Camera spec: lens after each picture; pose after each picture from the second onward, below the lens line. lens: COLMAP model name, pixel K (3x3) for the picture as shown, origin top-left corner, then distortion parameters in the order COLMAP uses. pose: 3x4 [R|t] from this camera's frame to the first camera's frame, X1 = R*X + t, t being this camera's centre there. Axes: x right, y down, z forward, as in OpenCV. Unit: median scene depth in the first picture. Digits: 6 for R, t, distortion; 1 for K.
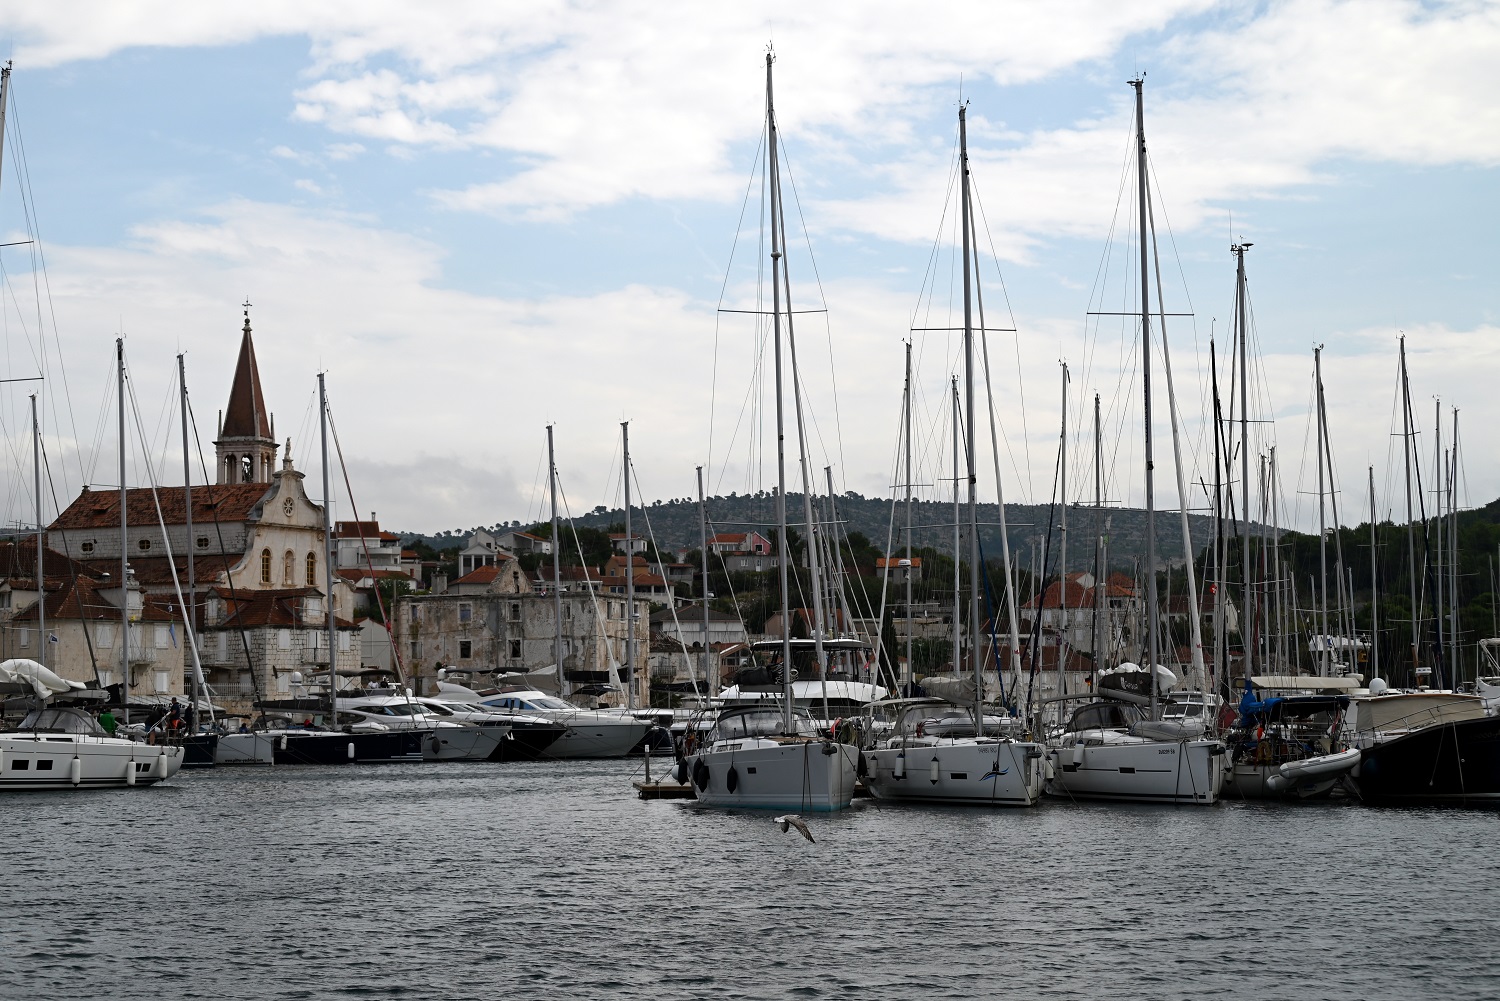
lens RADIAL K [[3099.4, 0, 679.5], [0, 3099.4, 499.0], [0, 0, 1]] dist [-0.002909, -0.401800]
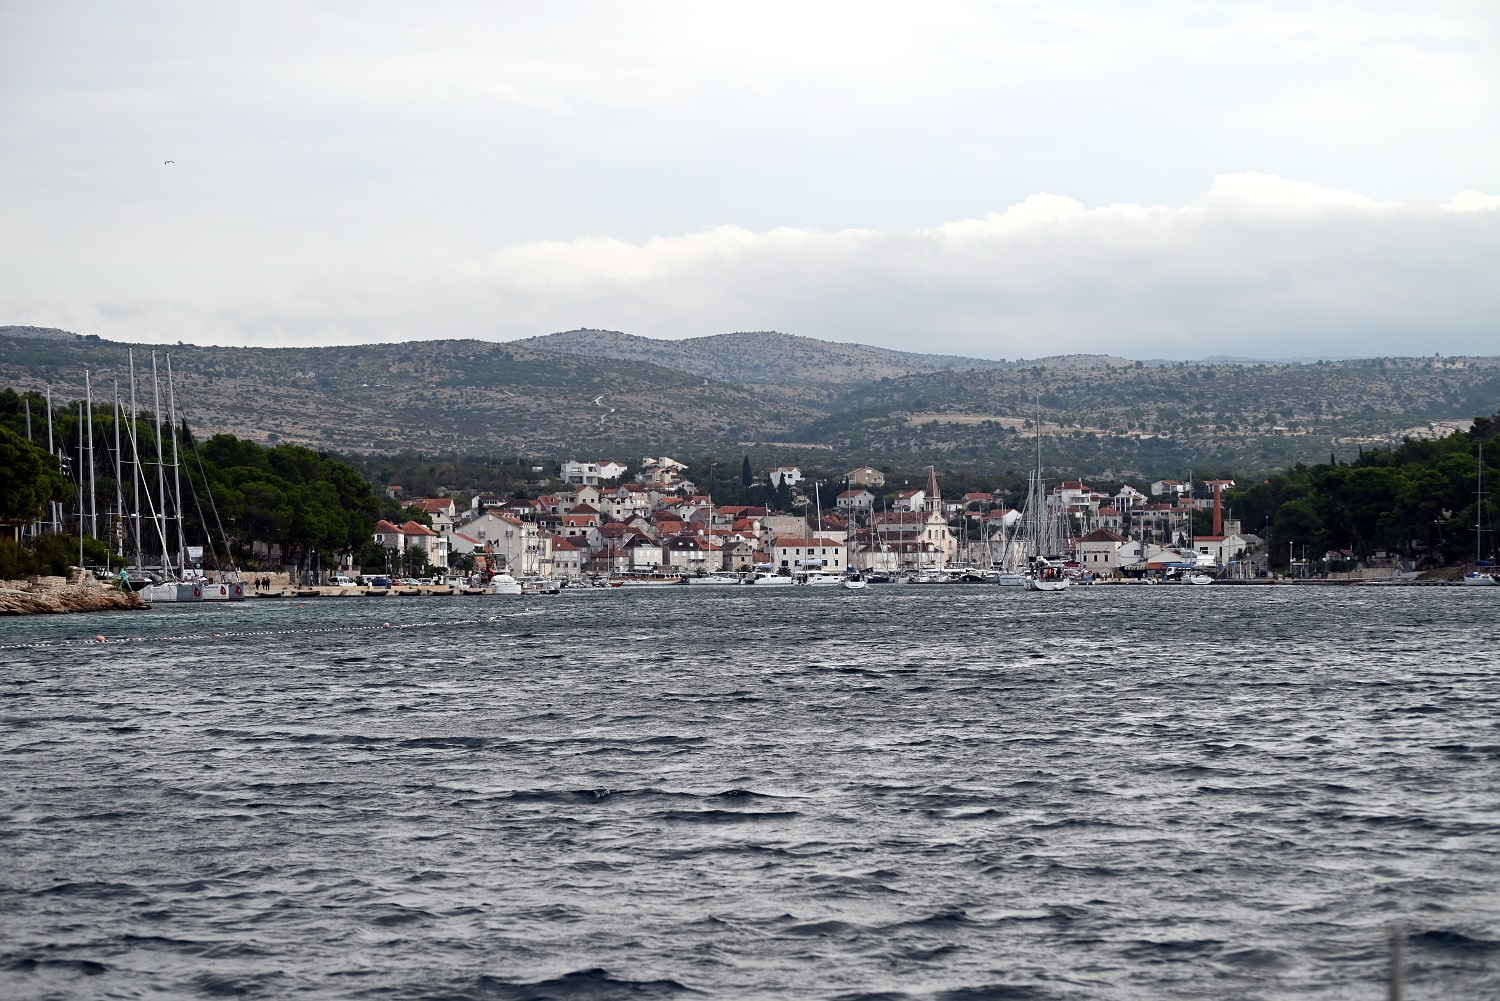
lens RADIAL K [[4083.5, 0, 750.0], [0, 4083.5, 500.5], [0, 0, 1]] dist [0.077540, 0.073990]
pose [[0.952302, -0.008340, -0.305044, 1.337099], [0.024993, 0.998400, 0.050728, -0.315036], [0.304133, -0.055932, 0.950986, -4.331065]]
